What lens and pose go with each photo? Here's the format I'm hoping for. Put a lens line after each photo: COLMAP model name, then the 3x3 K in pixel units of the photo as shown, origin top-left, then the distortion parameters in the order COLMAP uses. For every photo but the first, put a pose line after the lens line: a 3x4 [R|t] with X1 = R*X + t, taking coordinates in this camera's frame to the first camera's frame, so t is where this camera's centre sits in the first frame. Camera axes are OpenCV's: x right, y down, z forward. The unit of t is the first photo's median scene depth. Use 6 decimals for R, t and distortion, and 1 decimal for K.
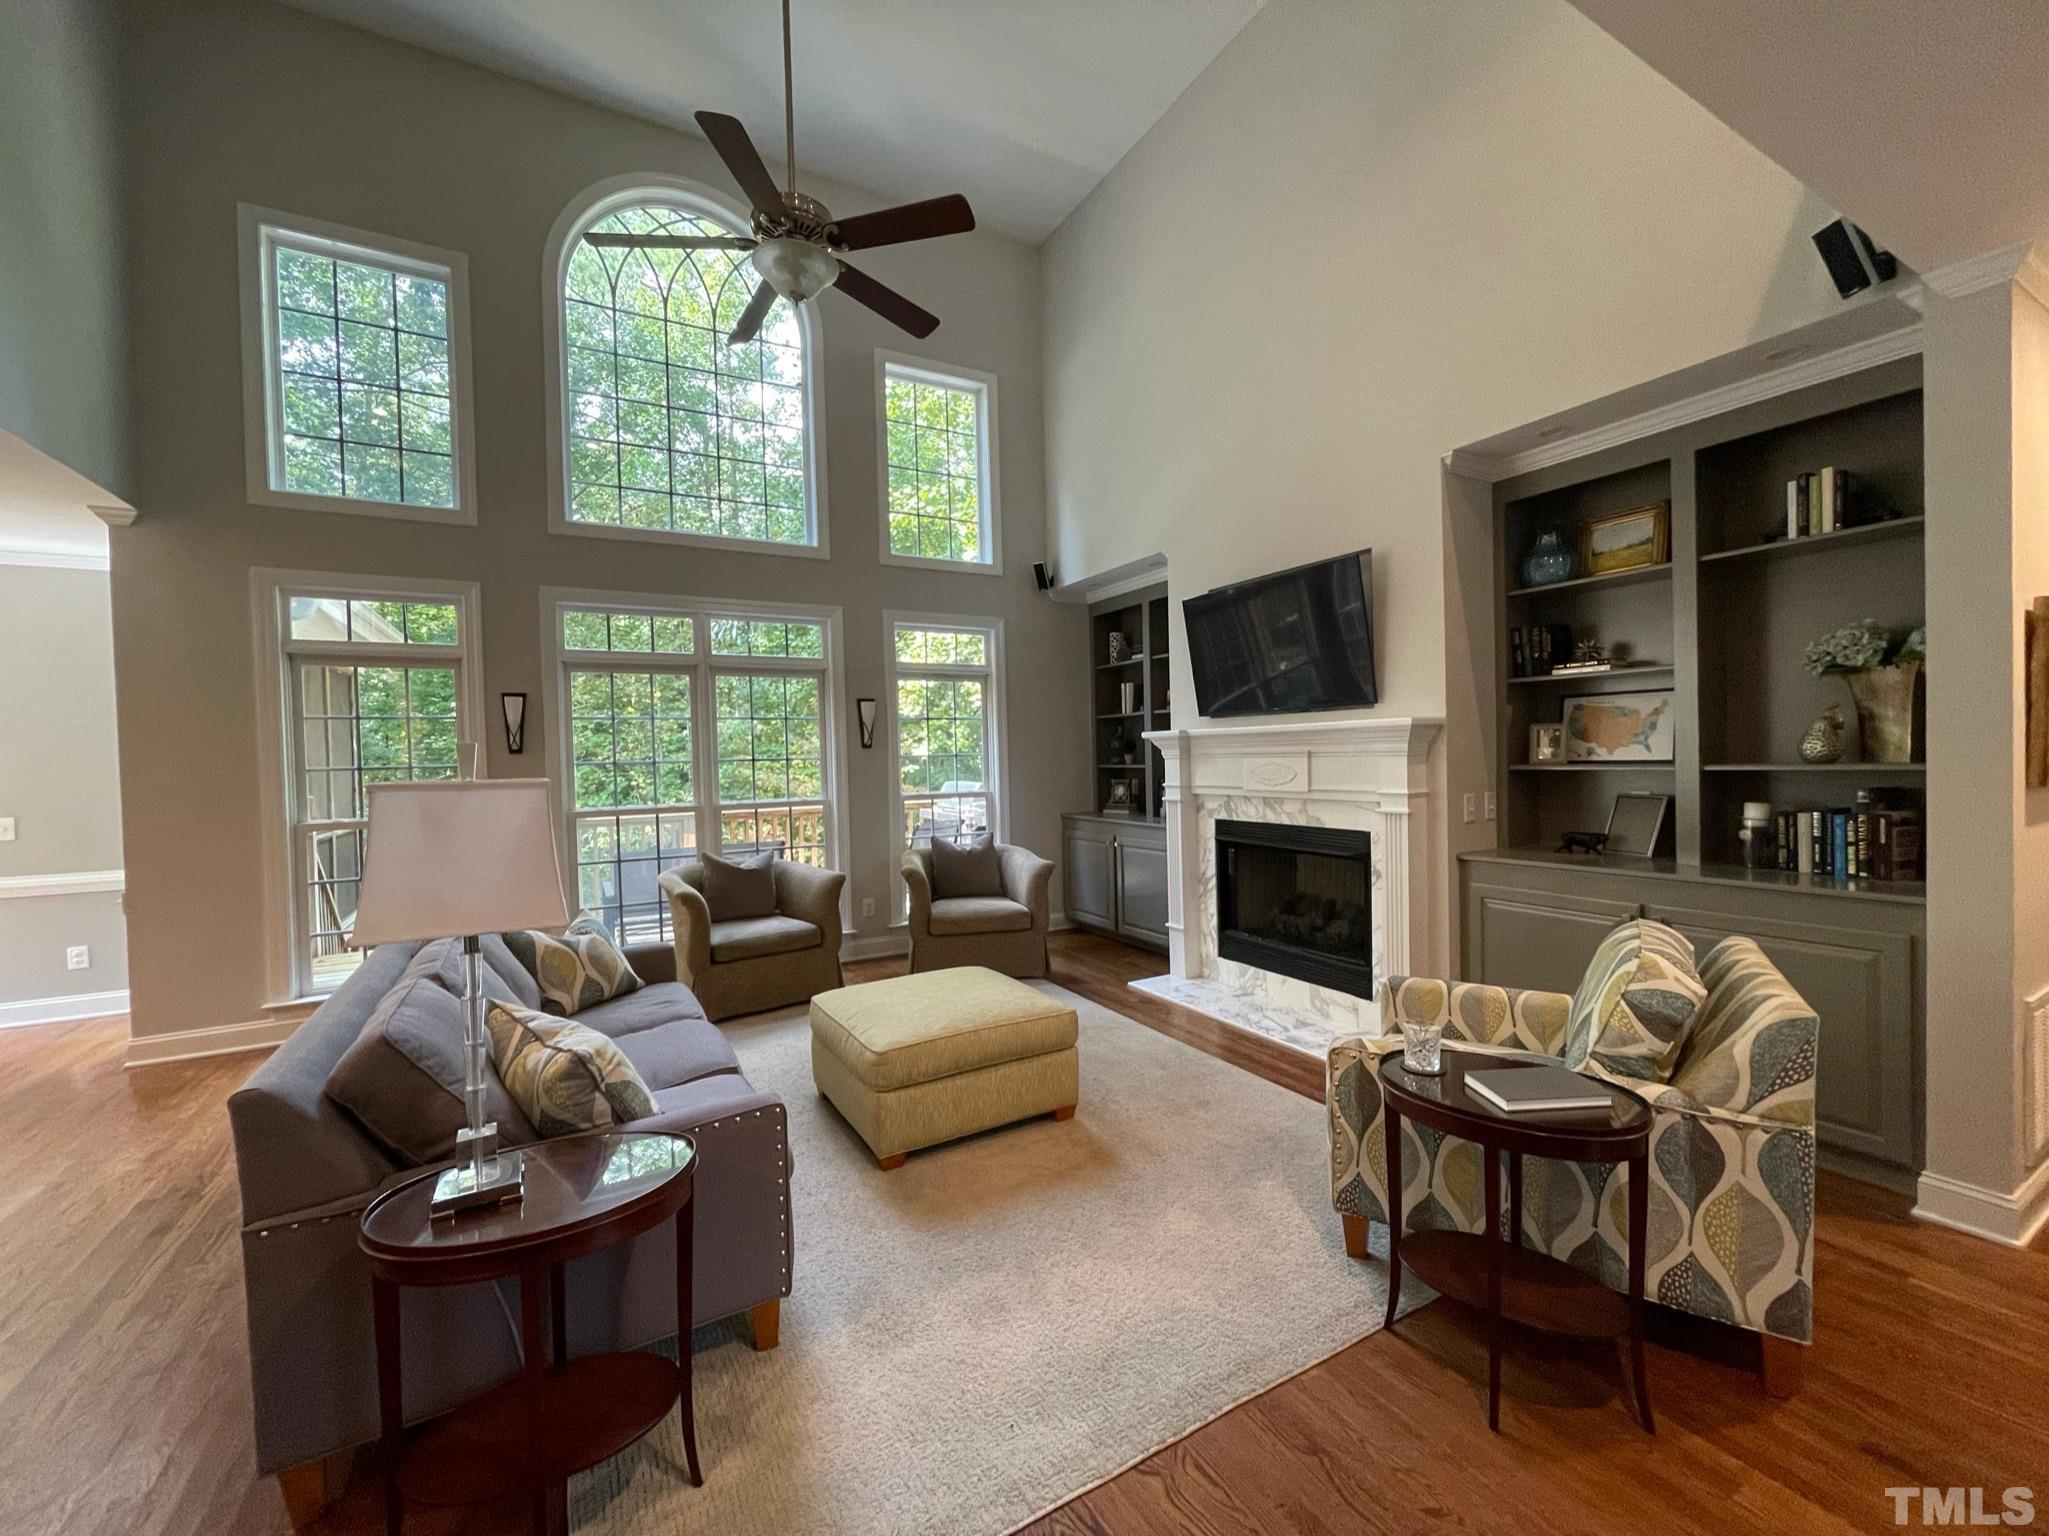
lens RADIAL K [[819.6, 0, 1019.4], [0, 819.6, 772.1], [0, 0, 1]] dist [0.001098, 0.000559]
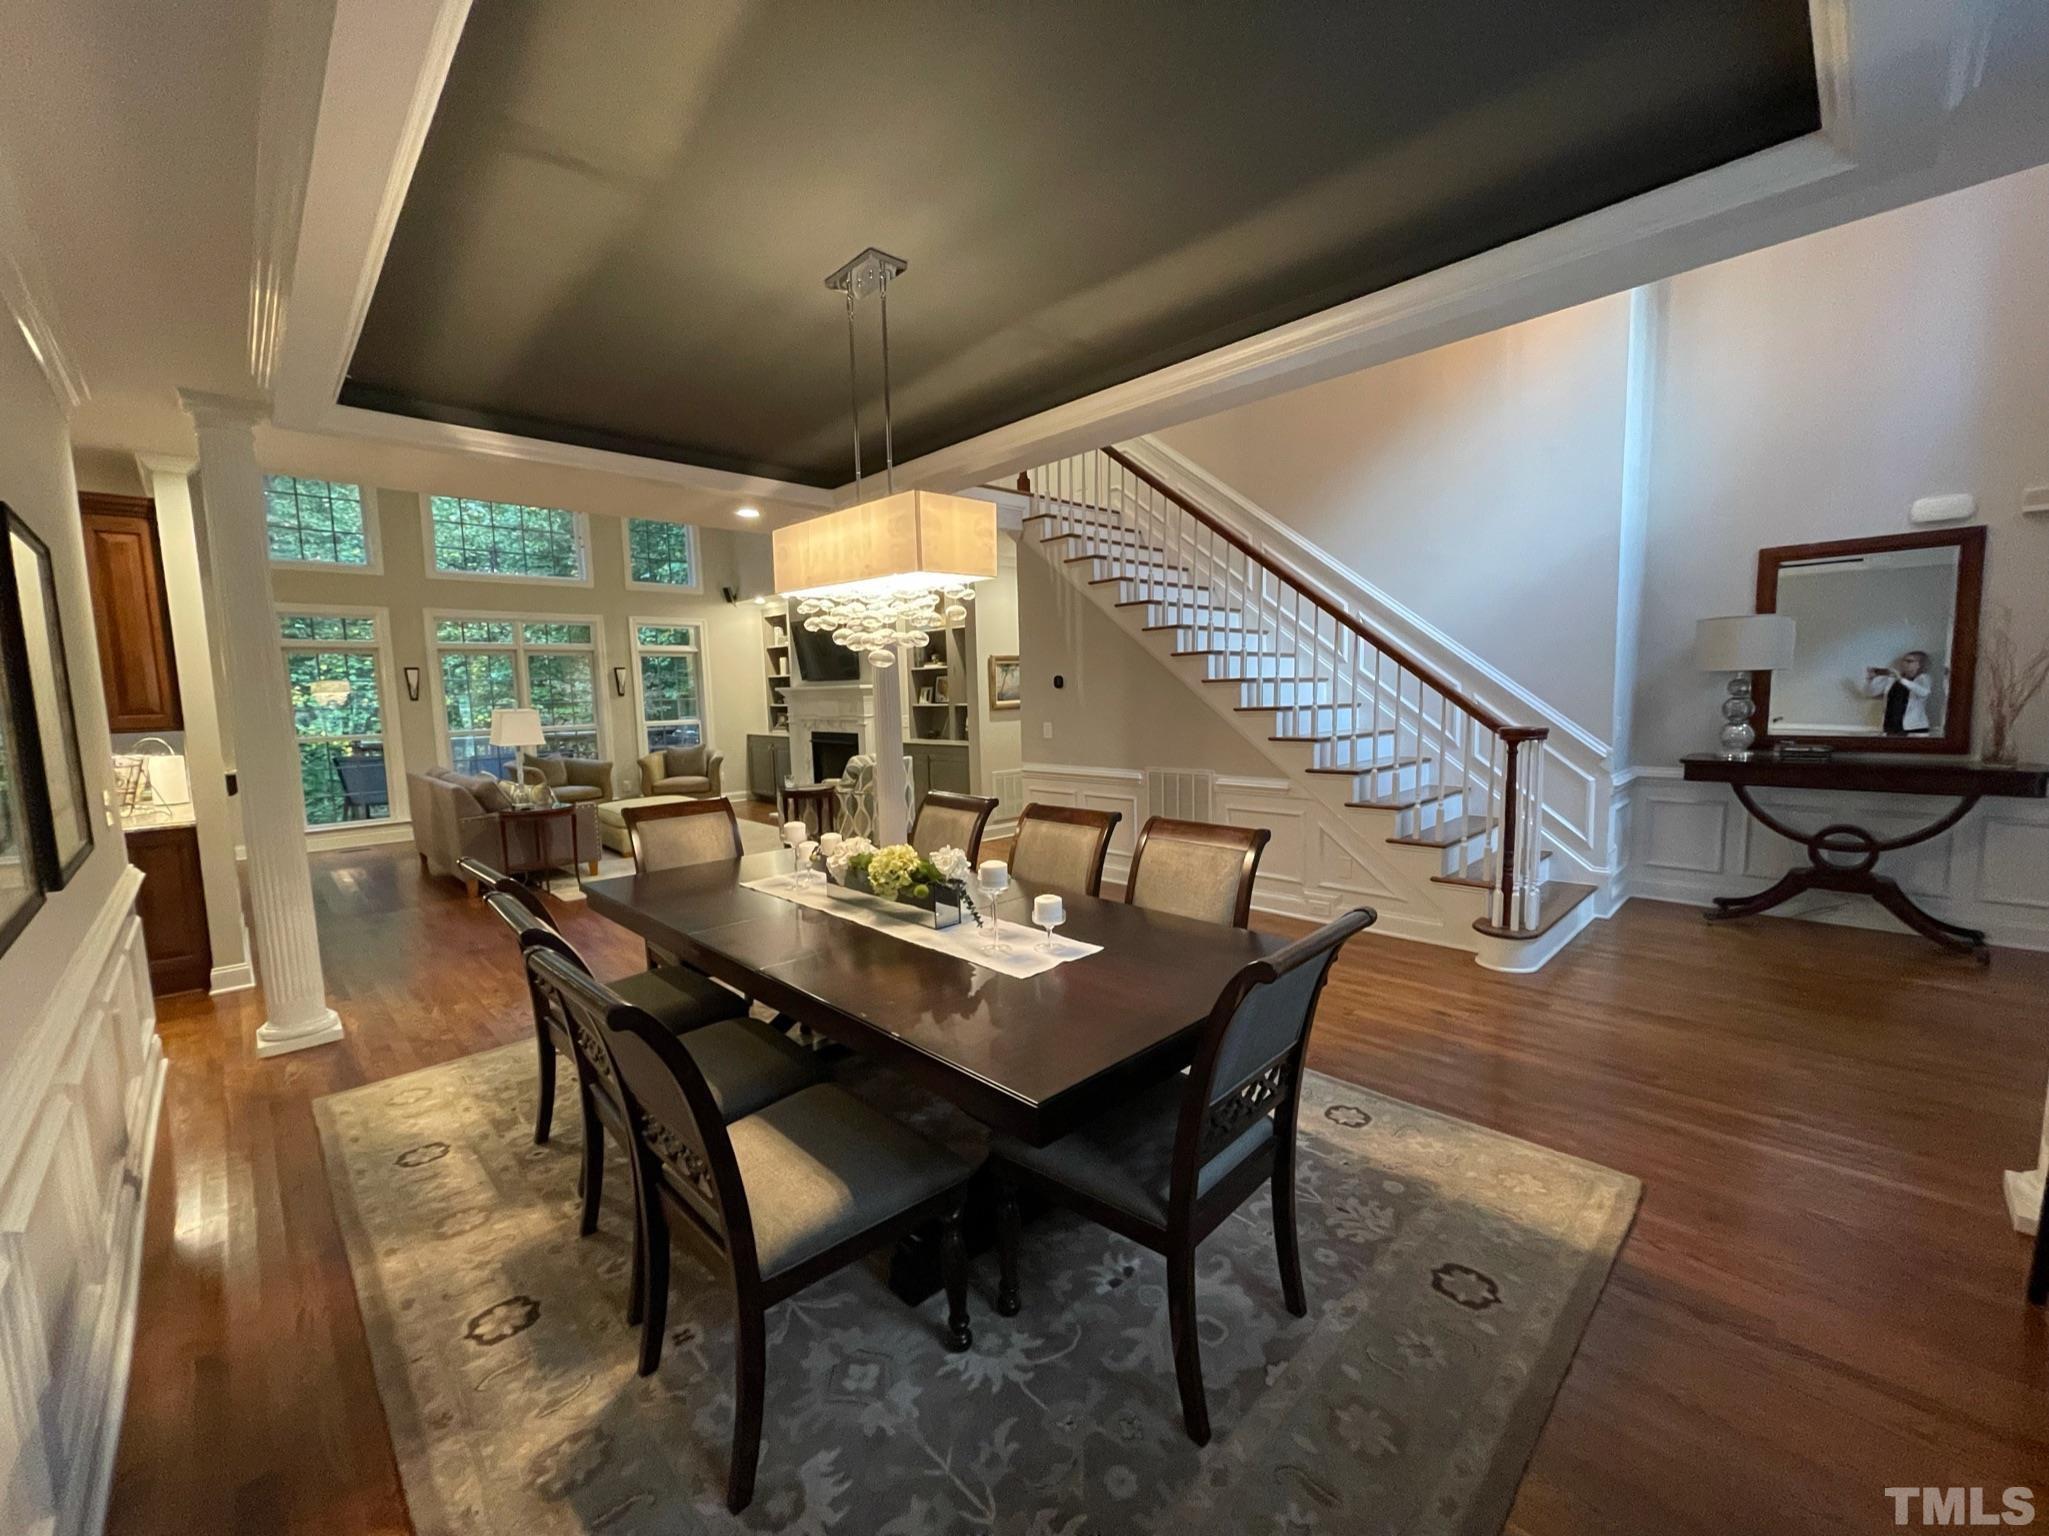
lens RADIAL K [[819.6, 0, 1030.8], [0, 819.6, 772.0], [0, 0, 1]] dist [0.001098, 0.000559]
pose [[0.963917, -0.022399, 0.265260, 0.236676], [0.003463, 0.997424, 0.071643, 0.014457], [-0.266182, -0.068139, 0.961511, -1.132035]]
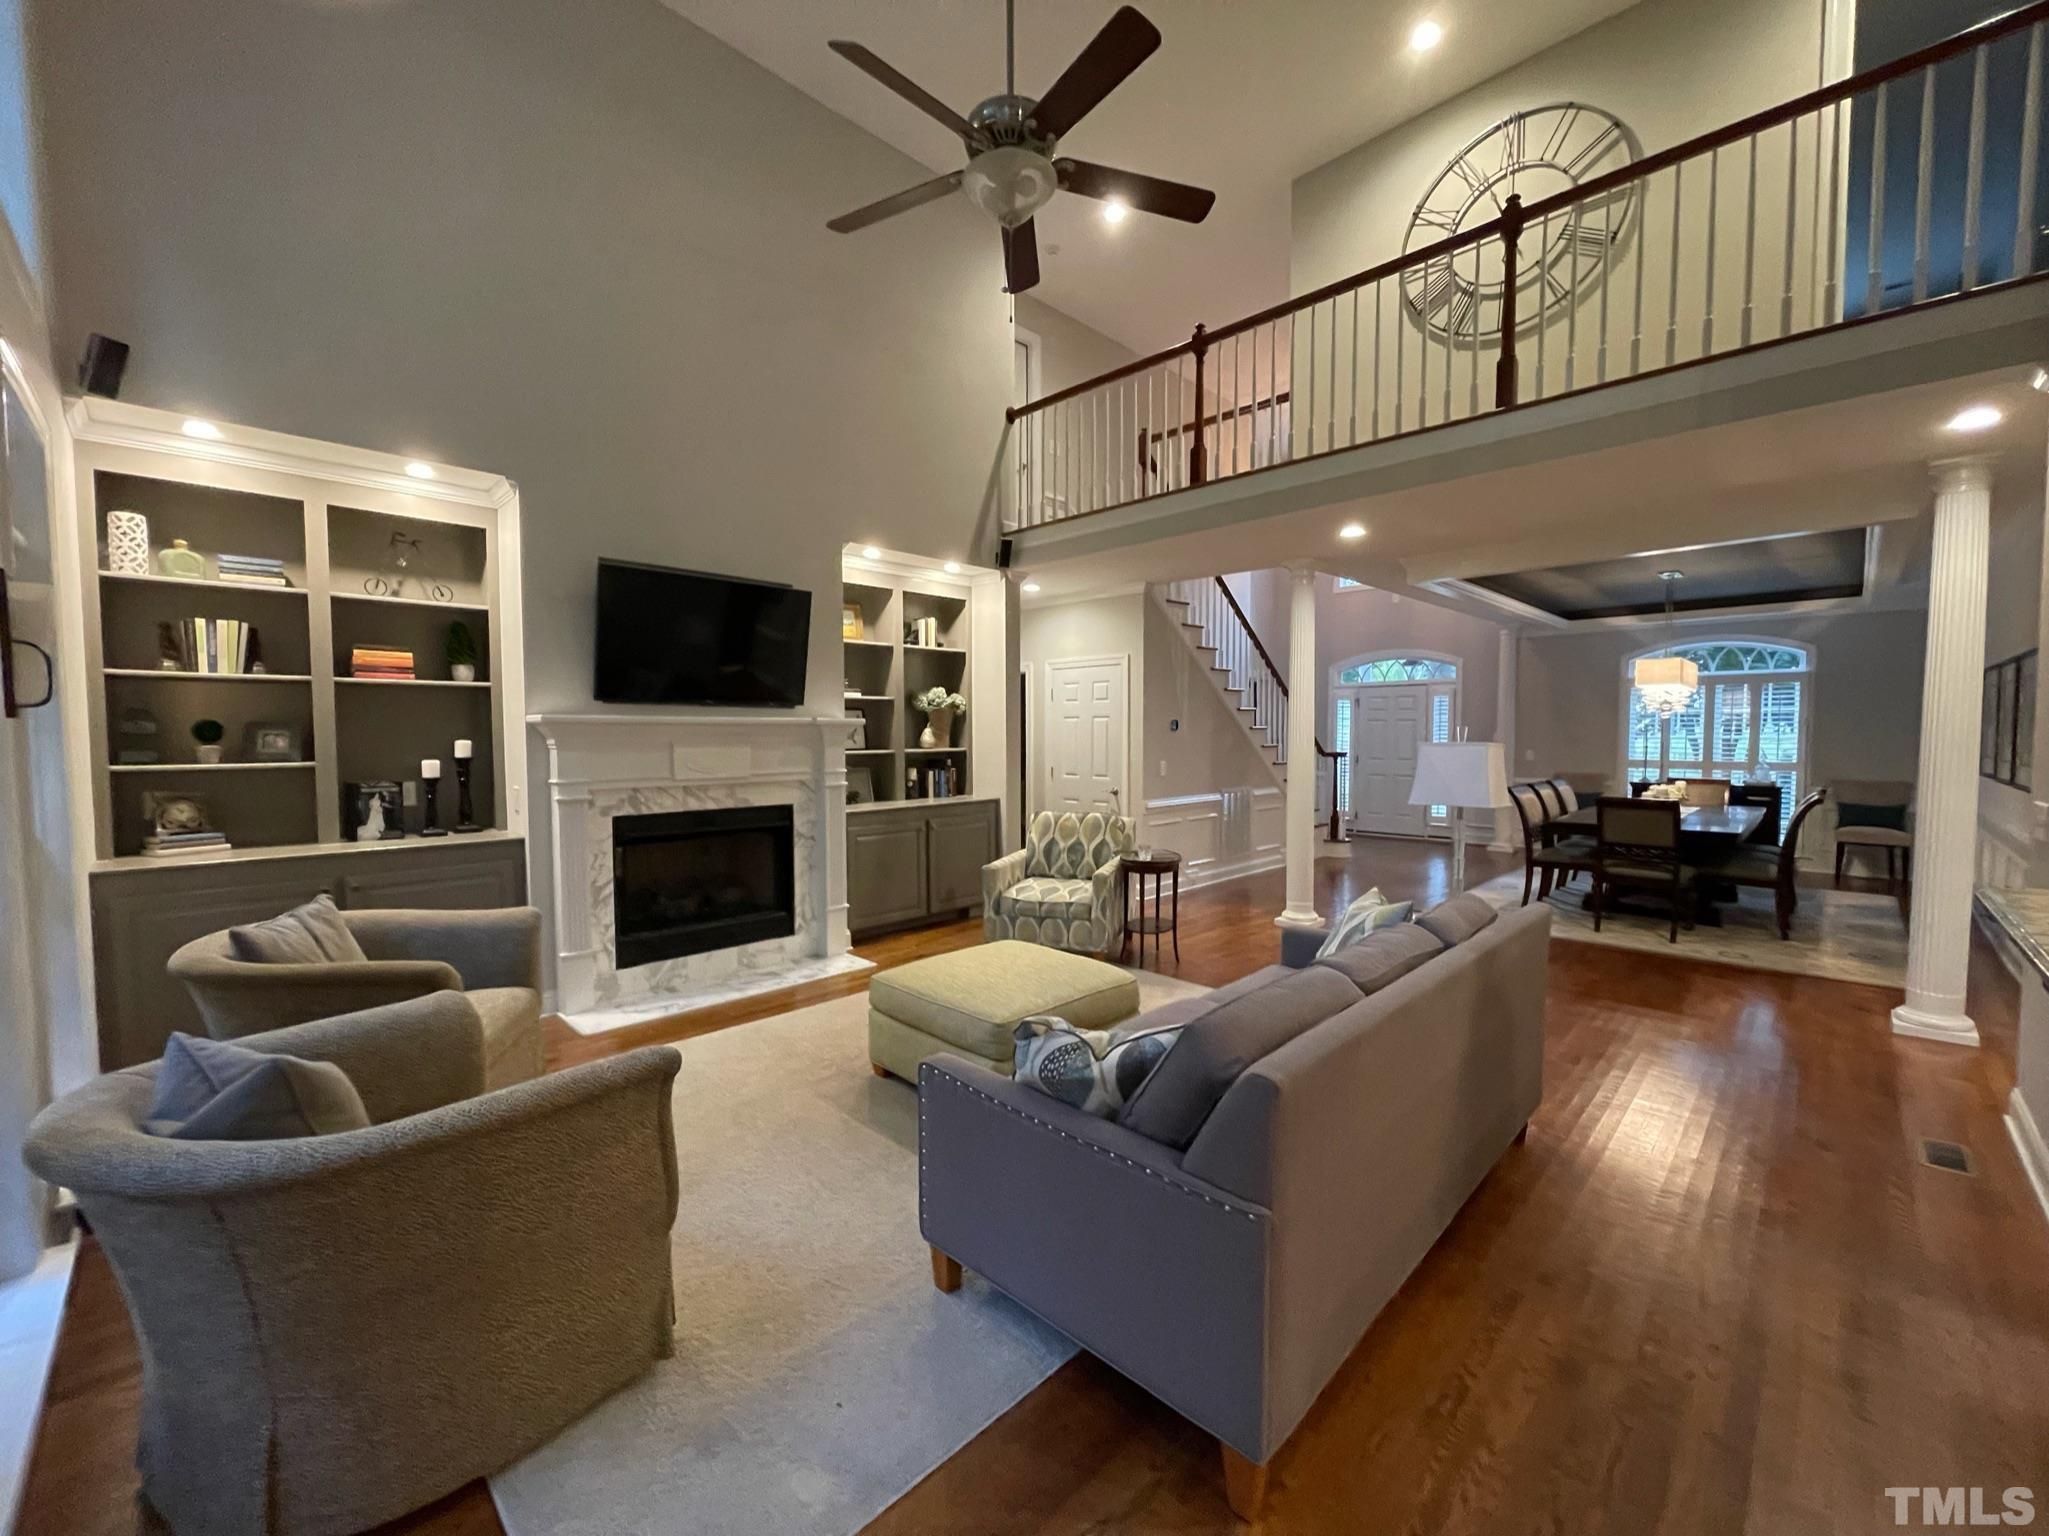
lens RADIAL K [[819.6, 0, 1022.2], [0, 819.6, 770.8], [0, 0, 1]] dist [0.001098, 0.000559]
pose [[-0.277634, -0.016699, 0.960542, -0.781599], [0.031806, 0.999141, 0.026563, -0.002192], [-0.960160, 0.037926, -0.276865, 0.859131]]
